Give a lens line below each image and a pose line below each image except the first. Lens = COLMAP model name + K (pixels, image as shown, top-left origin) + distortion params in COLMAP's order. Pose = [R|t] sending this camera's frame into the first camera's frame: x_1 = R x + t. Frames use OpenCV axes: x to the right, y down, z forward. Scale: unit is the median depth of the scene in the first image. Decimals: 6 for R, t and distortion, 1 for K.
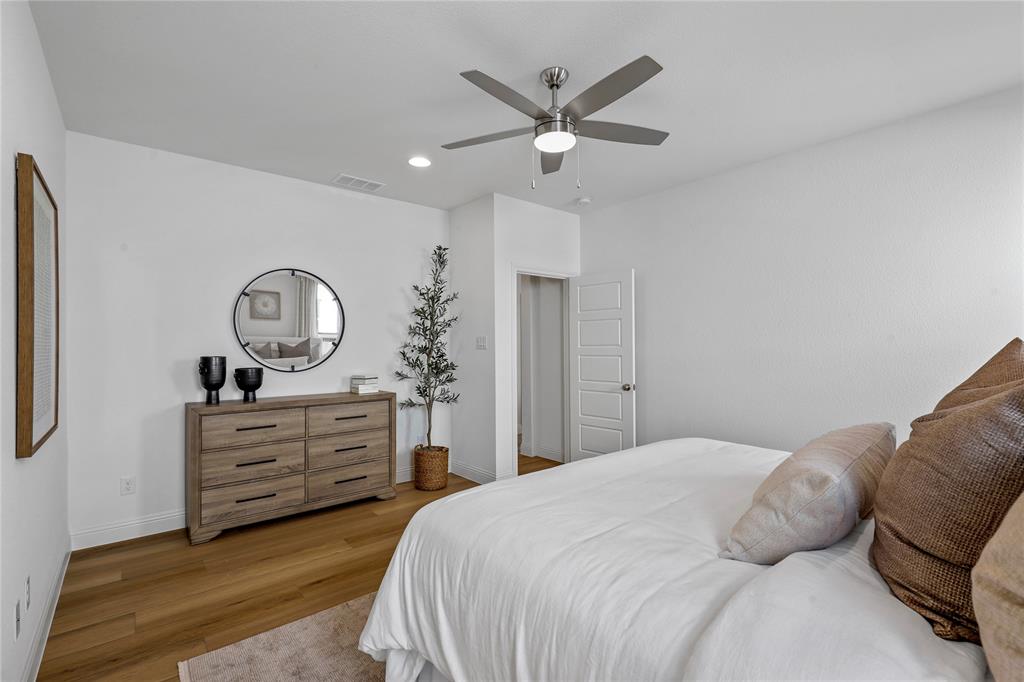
lens RADIAL K [[465.5, 0, 511.5], [0, 465.5, 343.8], [0, 0, 1]] dist [-0.002105, -0.000332]
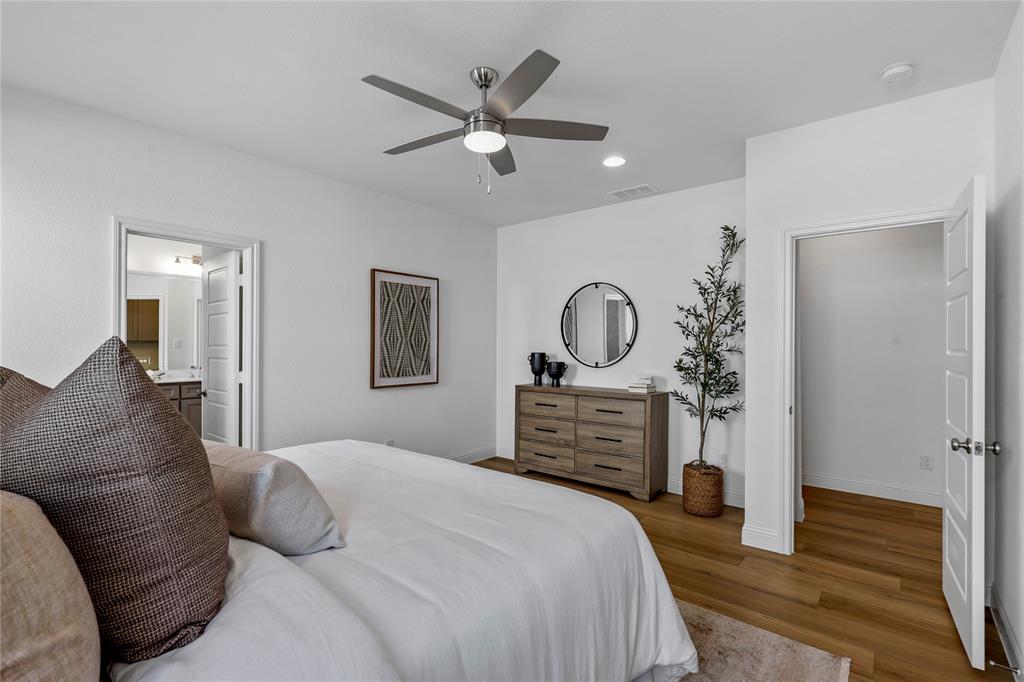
lens RADIAL K [[465.5, 0, 511.5], [0, 465.5, 343.8], [0, 0, 1]] dist [-0.002105, -0.000332]
pose [[0.185924, 0.004332, -0.982555, 0.744846], [-0.001414, 0.999990, 0.004141, -0.006721], [0.982563, 0.000620, 0.185929, 0.604545]]
